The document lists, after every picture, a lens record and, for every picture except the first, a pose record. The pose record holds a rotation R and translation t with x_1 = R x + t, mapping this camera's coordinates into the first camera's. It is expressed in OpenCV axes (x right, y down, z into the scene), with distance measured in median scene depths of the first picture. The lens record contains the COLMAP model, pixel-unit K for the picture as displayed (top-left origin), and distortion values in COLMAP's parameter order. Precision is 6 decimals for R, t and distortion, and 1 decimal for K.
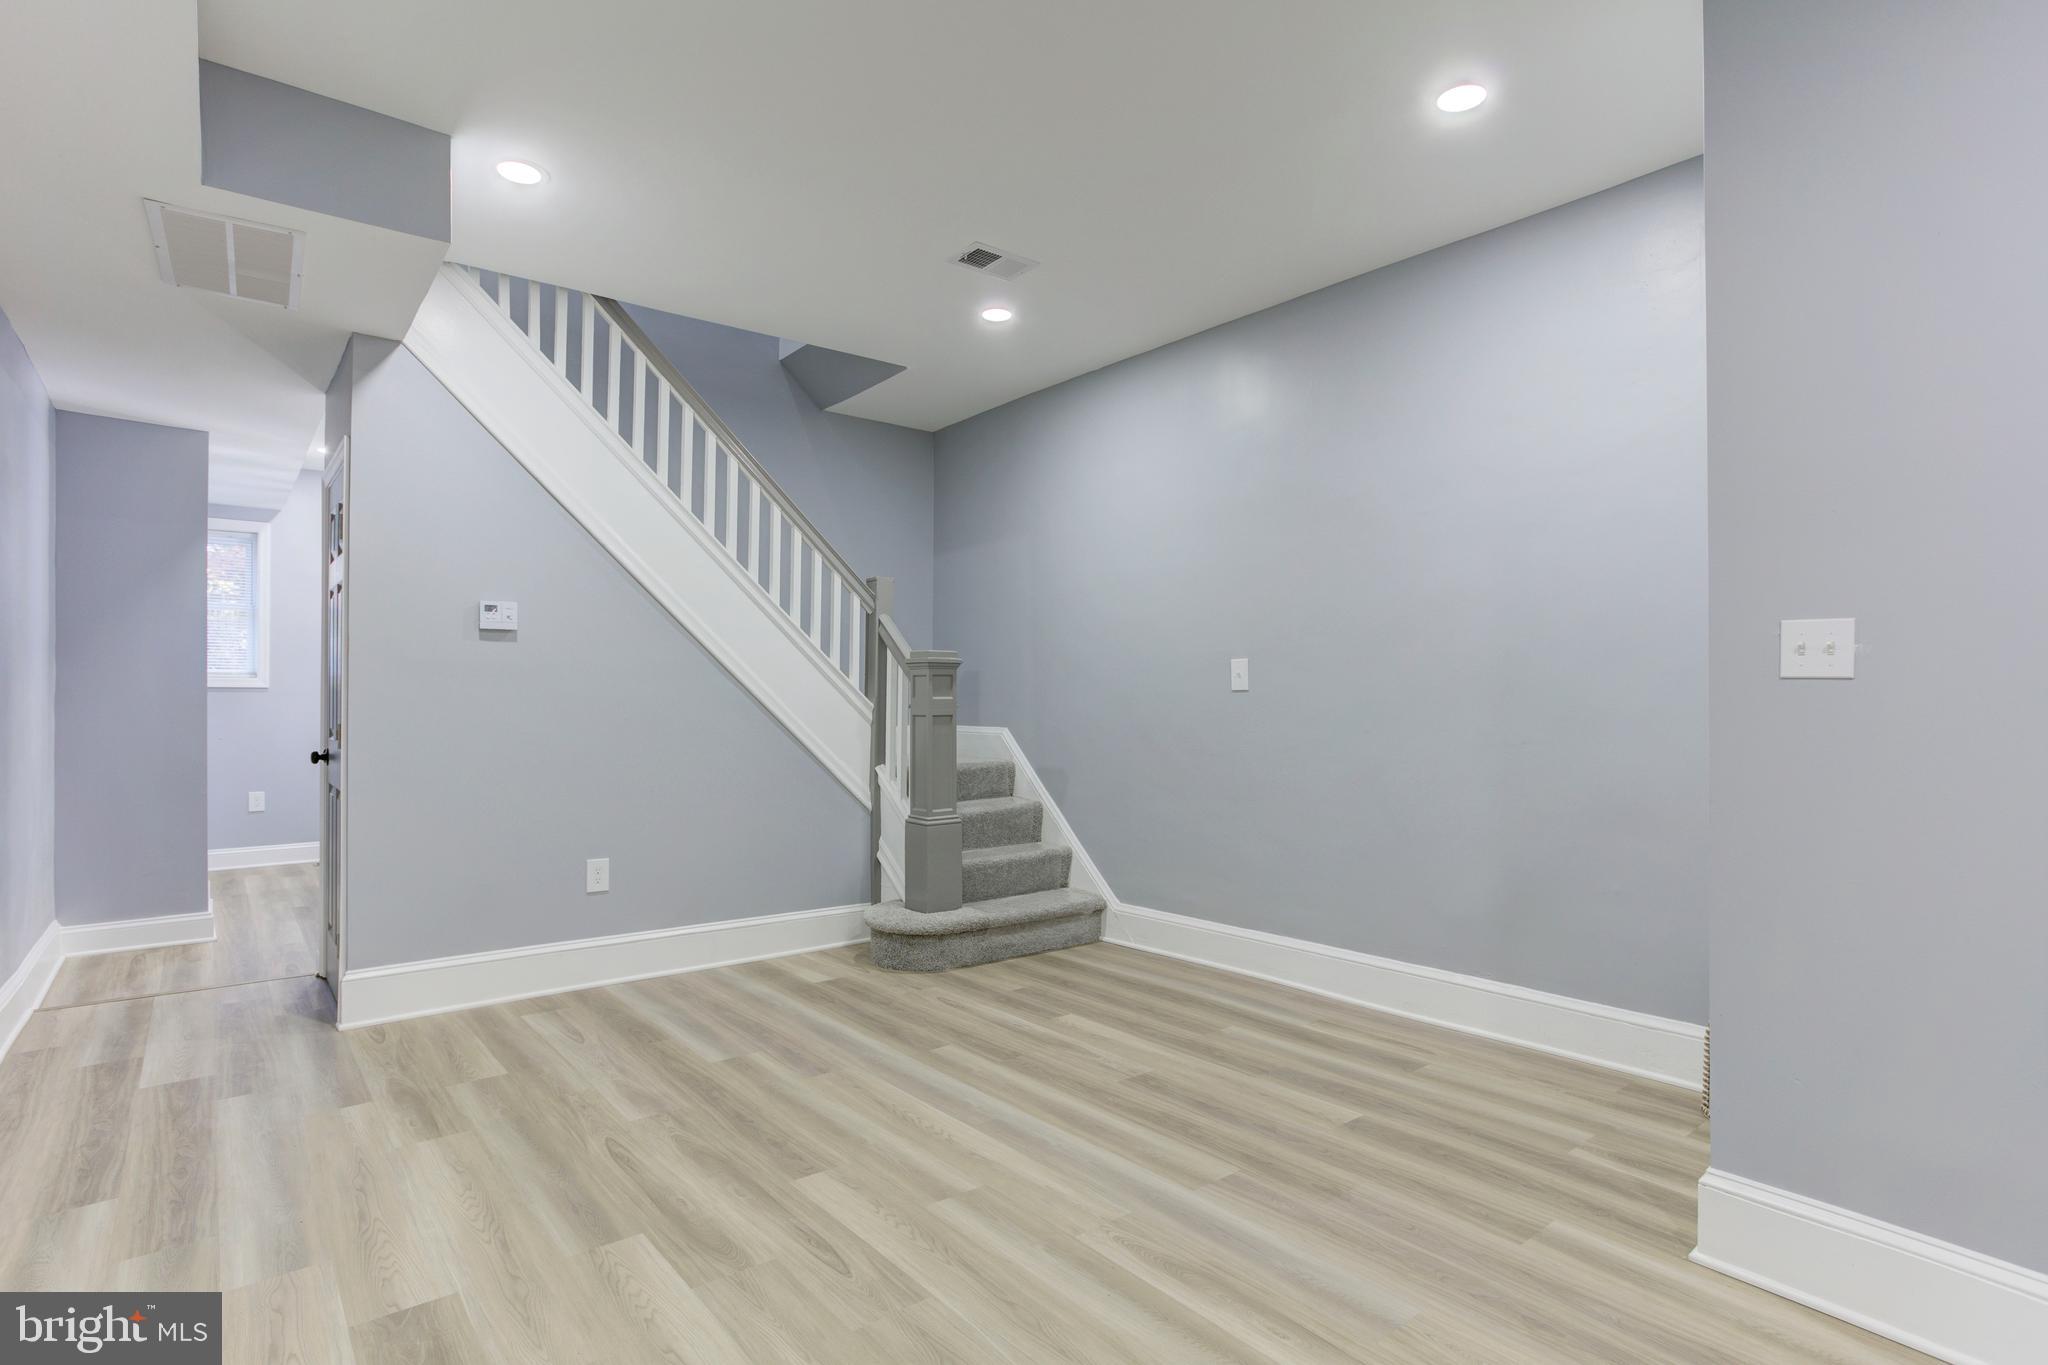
lens RADIAL K [[1014.6, 0, 1007.0], [0, 1014.6, 687.0], [0, 0, 1]] dist [-0.041870, 0.025675]
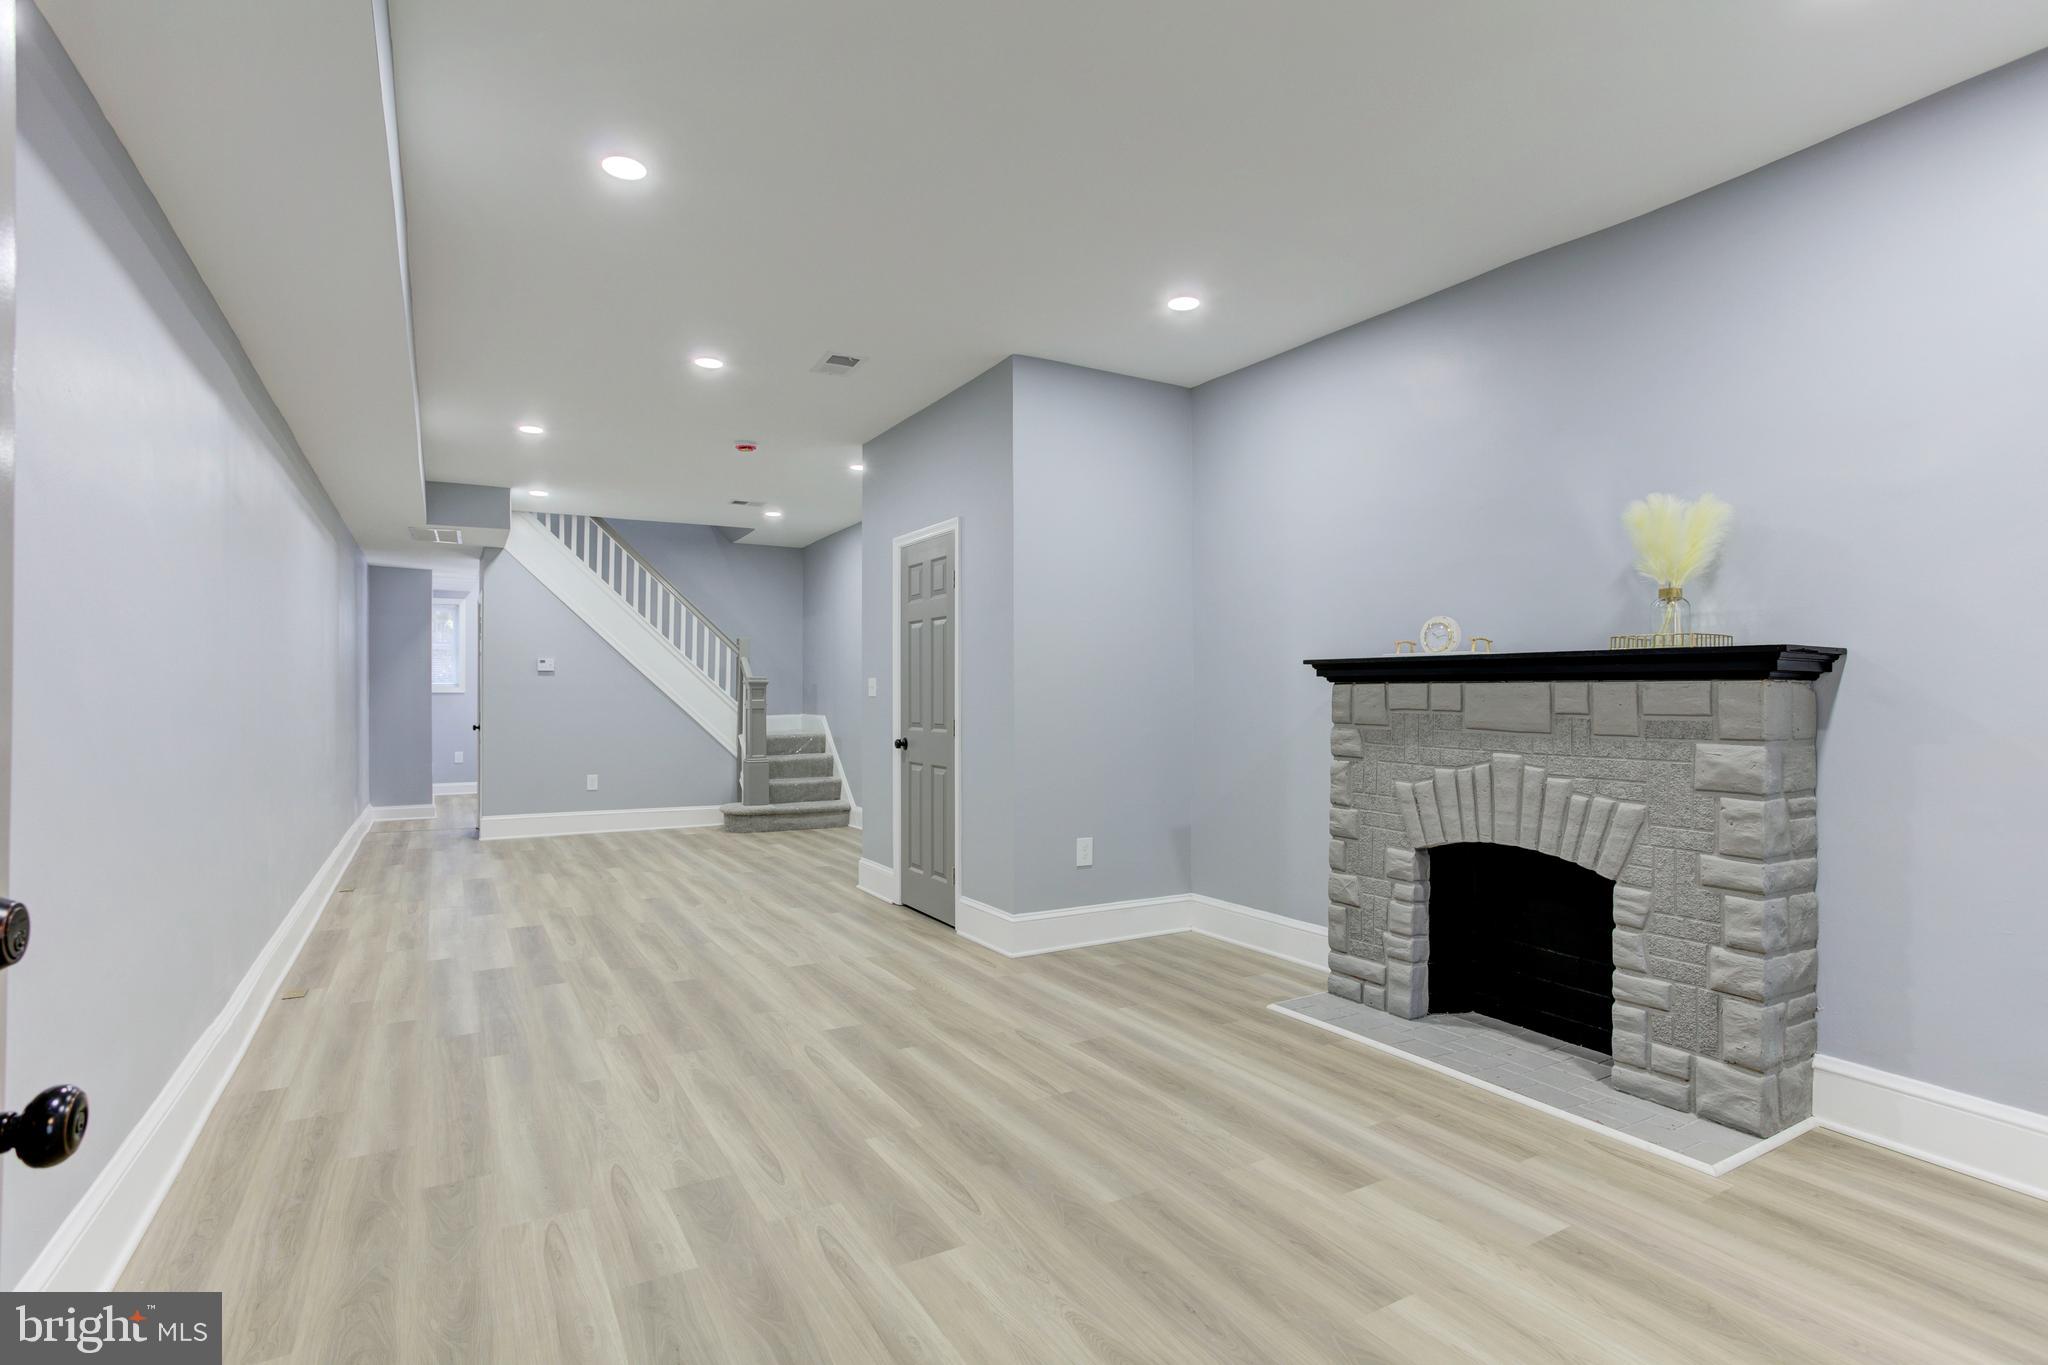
lens RADIAL K [[1006.2, 0, 1024.0], [0, 1006.2, 682.5], [0, 0, 1]] dist [-0.053906, 0.020630]
pose [[0.989599, -0.003058, -0.143818, 0.780484], [0.003220, 0.999994, 0.000895, -0.026138], [0.143815, -0.001349, 0.989604, -0.938786]]
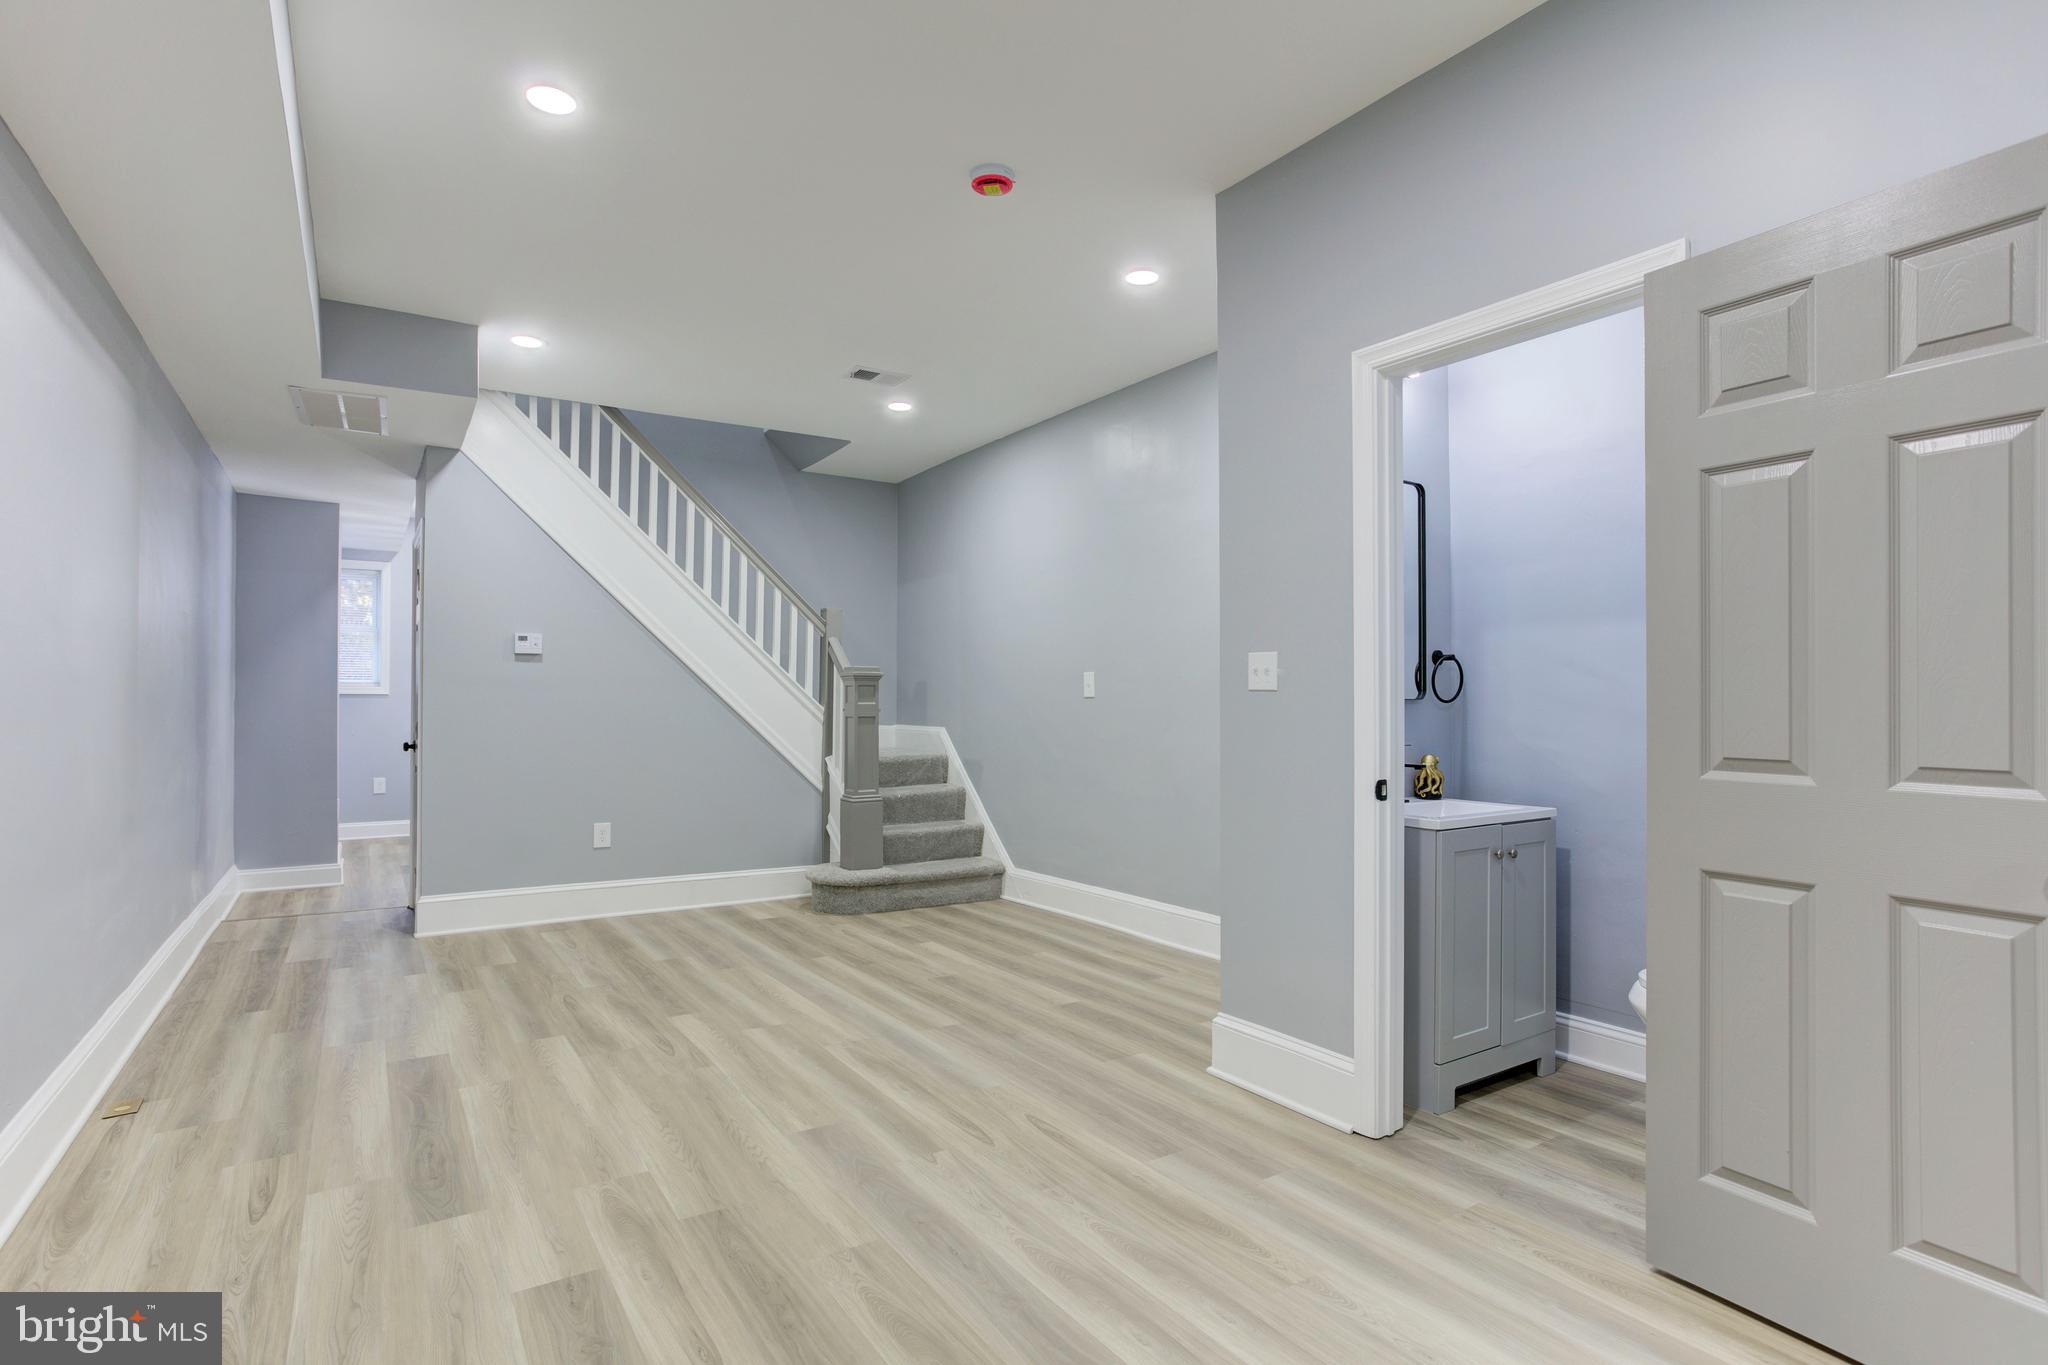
lens RADIAL K [[1022.2, 0, 1008.4], [0, 1022.2, 685.4], [0, 0, 1]] dist [-0.041999, 0.025889]
pose [[0.994442, -0.001970, -0.105267, 0.261274], [0.001391, 0.999984, -0.005569, -0.004545], [0.105276, 0.005392, 0.994428, -0.275975]]
